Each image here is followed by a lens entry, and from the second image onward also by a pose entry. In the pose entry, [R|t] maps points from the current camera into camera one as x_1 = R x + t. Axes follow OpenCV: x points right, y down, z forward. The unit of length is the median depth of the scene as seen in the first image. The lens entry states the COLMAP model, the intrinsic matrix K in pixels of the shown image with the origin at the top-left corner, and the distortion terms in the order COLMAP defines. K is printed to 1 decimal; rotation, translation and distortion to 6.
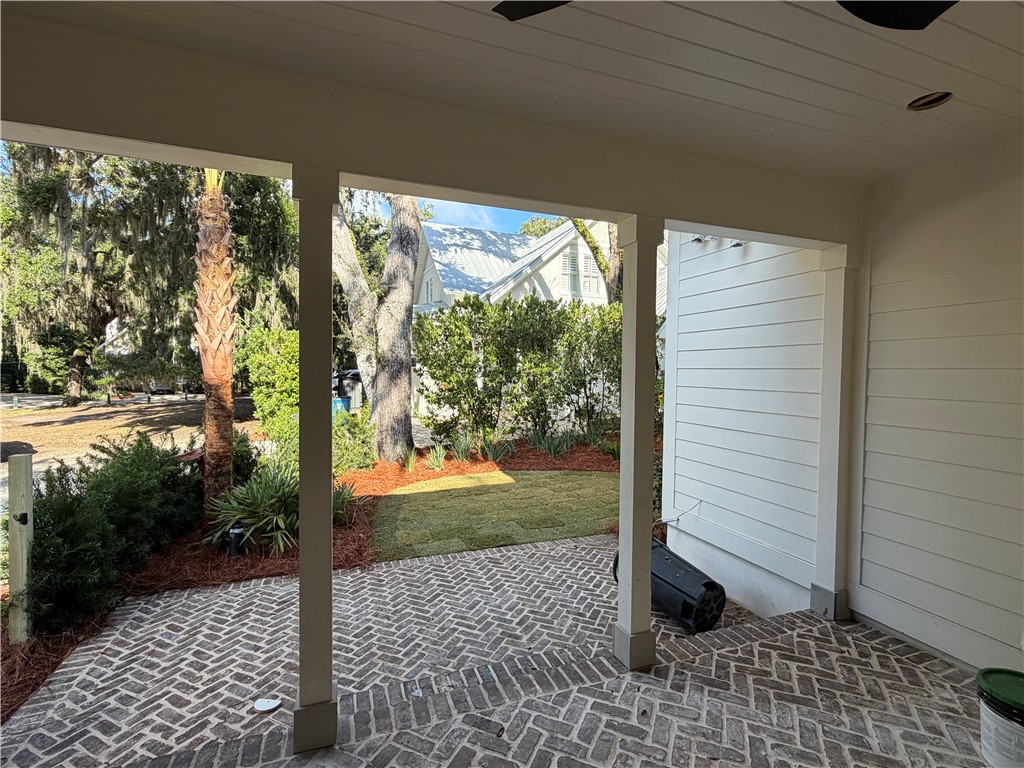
lens RADIAL K [[478.2, 0, 512.0], [0, 478.2, 384.0], [0, 0, 1]] dist [0.000833, 0.001003]
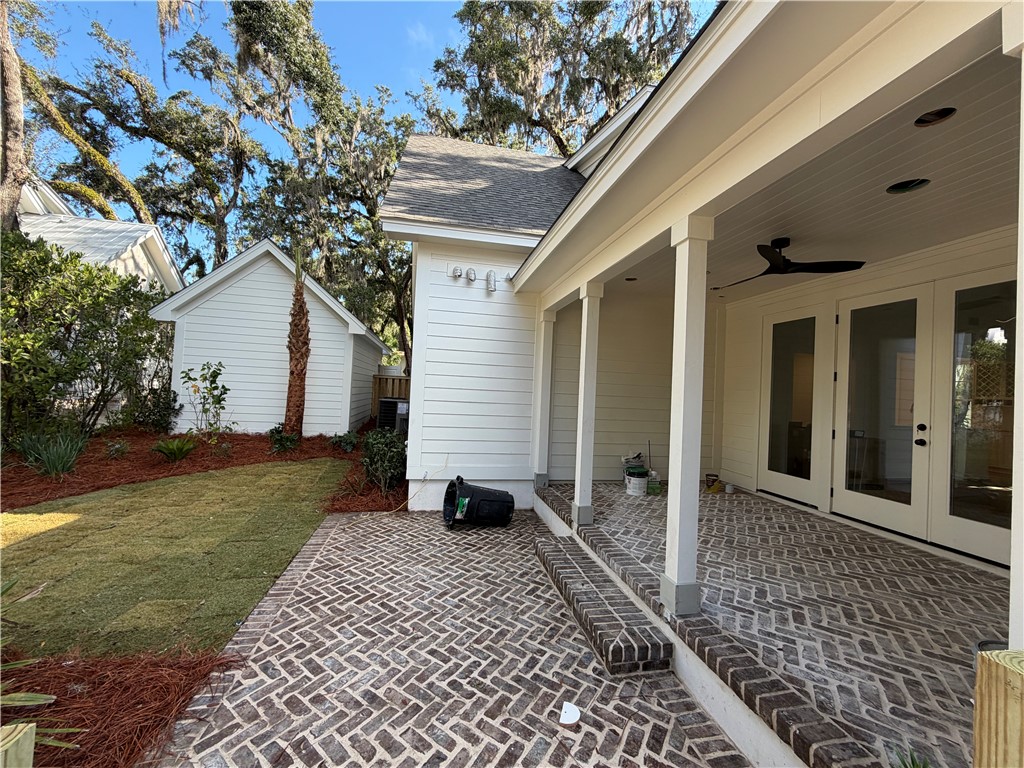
lens RADIAL K [[407.7, 0, 509.2], [0, 407.7, 383.2], [0, 0, 1]] dist [-0.001965, 0.000344]
pose [[0.160689, 0.012480, 0.986926, -0.814326], [-0.015729, 0.999825, -0.010082, 0.041064], [-0.986880, -0.013904, 0.160857, 0.632017]]
